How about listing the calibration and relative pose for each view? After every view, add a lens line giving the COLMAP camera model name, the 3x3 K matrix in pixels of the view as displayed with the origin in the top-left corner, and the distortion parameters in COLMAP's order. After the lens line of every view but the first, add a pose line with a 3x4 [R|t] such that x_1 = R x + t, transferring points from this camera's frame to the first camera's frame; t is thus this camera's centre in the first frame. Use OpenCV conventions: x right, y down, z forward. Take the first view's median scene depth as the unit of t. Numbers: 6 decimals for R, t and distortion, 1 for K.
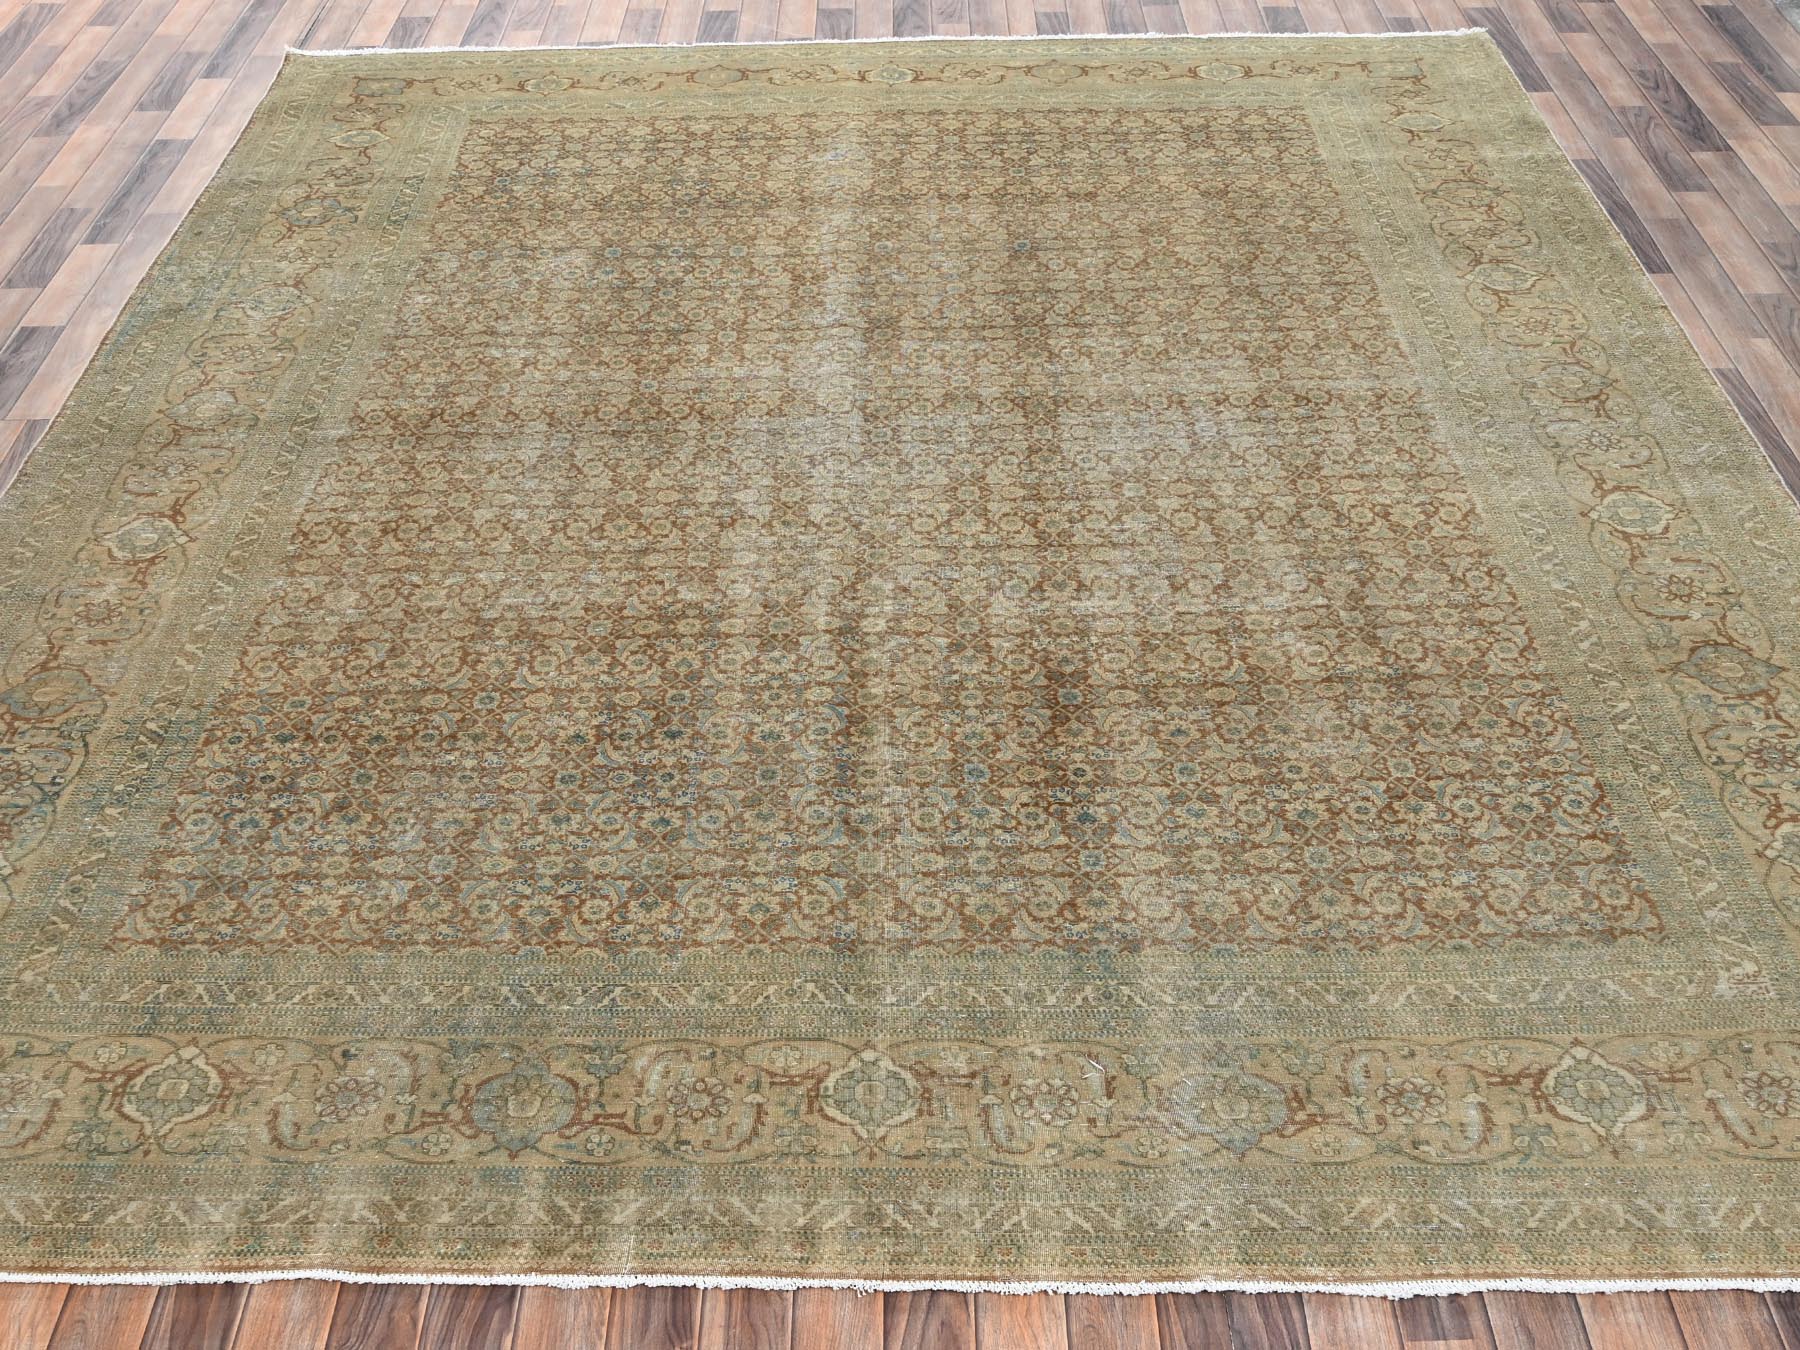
lens RADIAL K [[718.6, 0, 898.7], [0, 718.6, 671.6], [0, 0, 1]] dist [-0.000228, -0.000050]
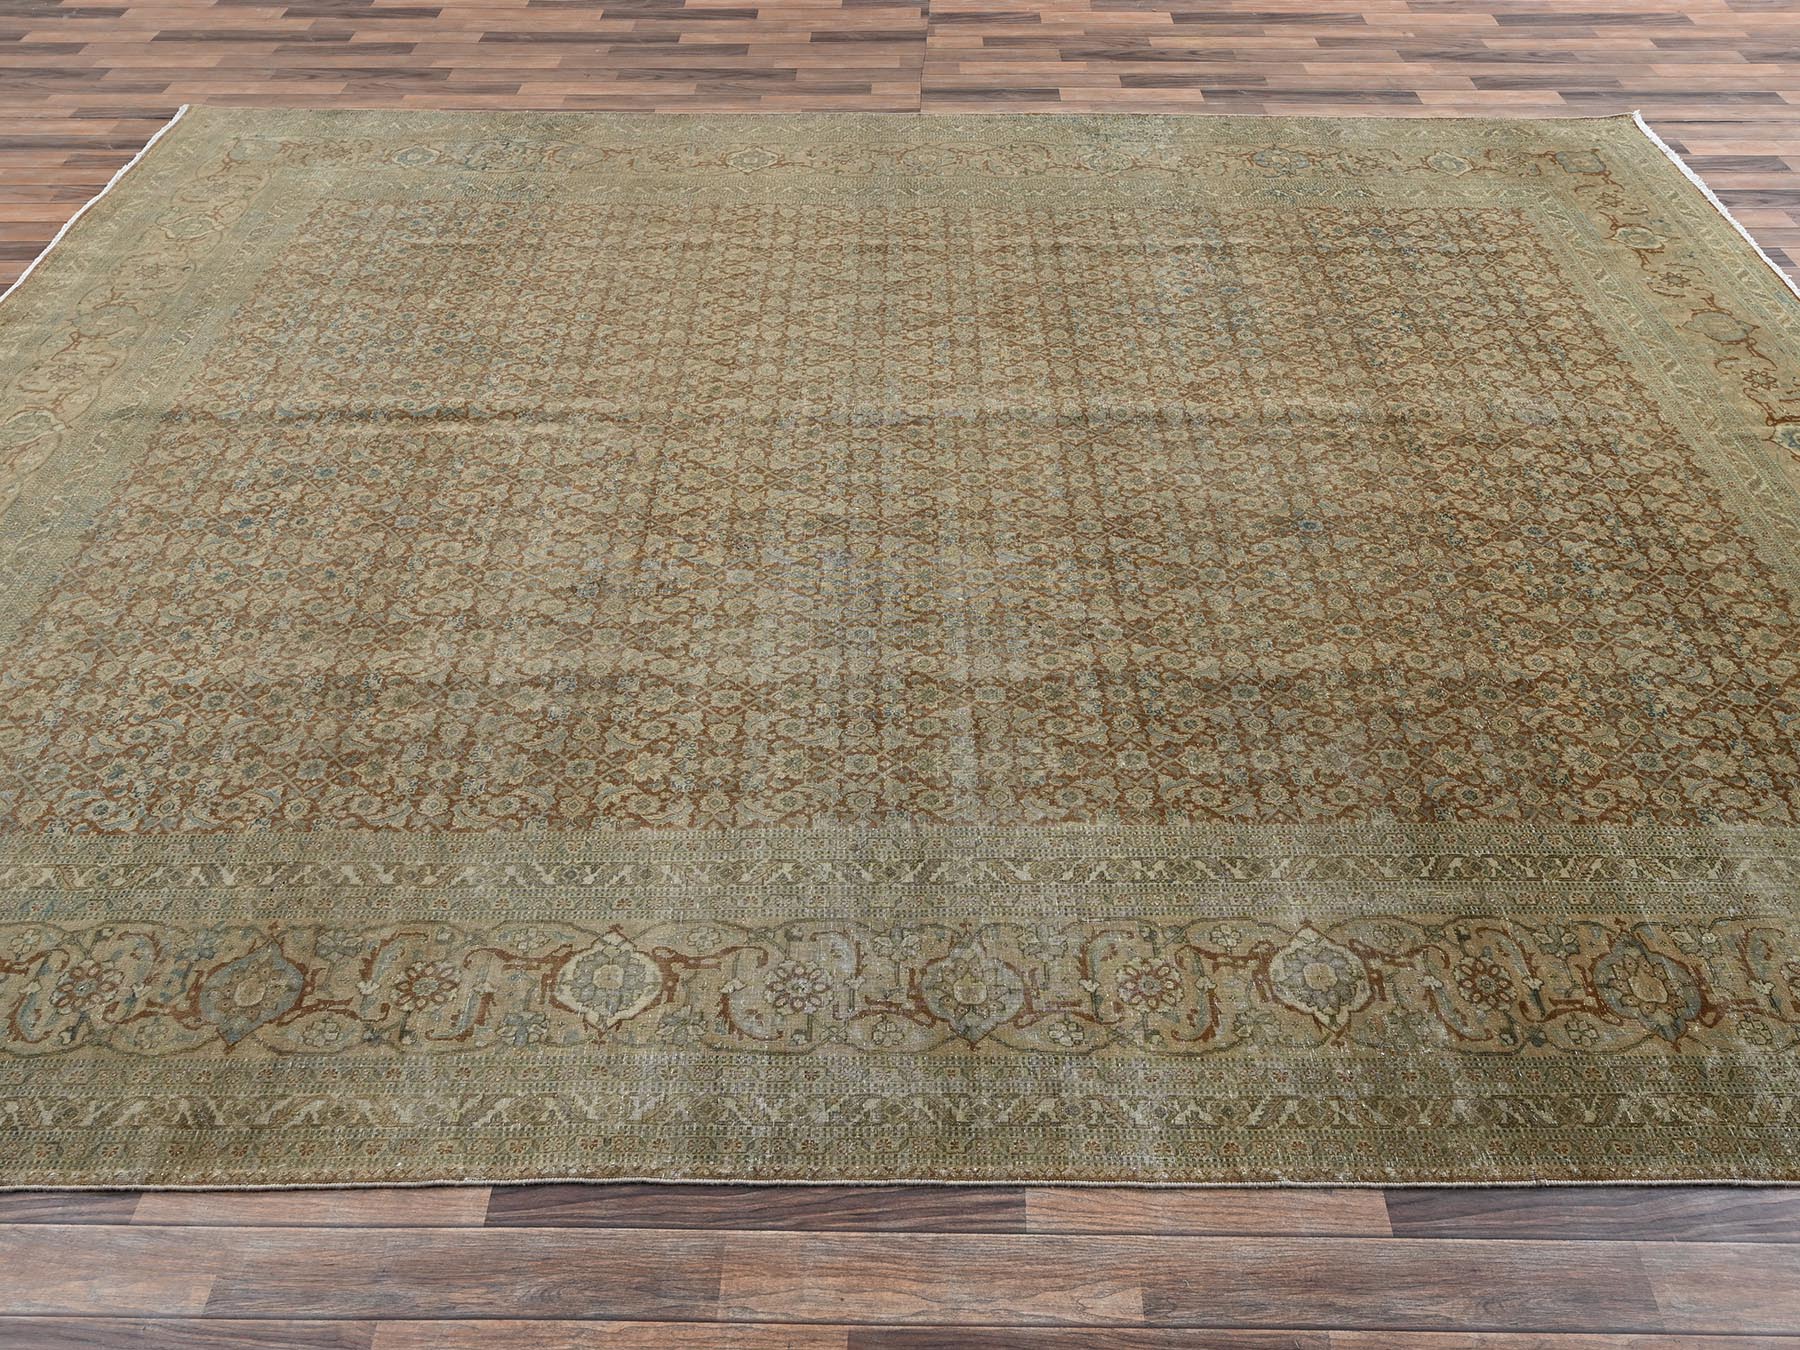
lens RADIAL K [[942.6, 0, 900.4], [0, 942.6, 674.9], [0, 0, 1]] dist [-0.000977, -0.001395]
pose [[0.293073, 0.792095, -0.535438, 1.159775], [-0.871381, 0.451754, 0.191346, -0.631078], [0.393450, 0.410492, 0.822614, 0.273021]]
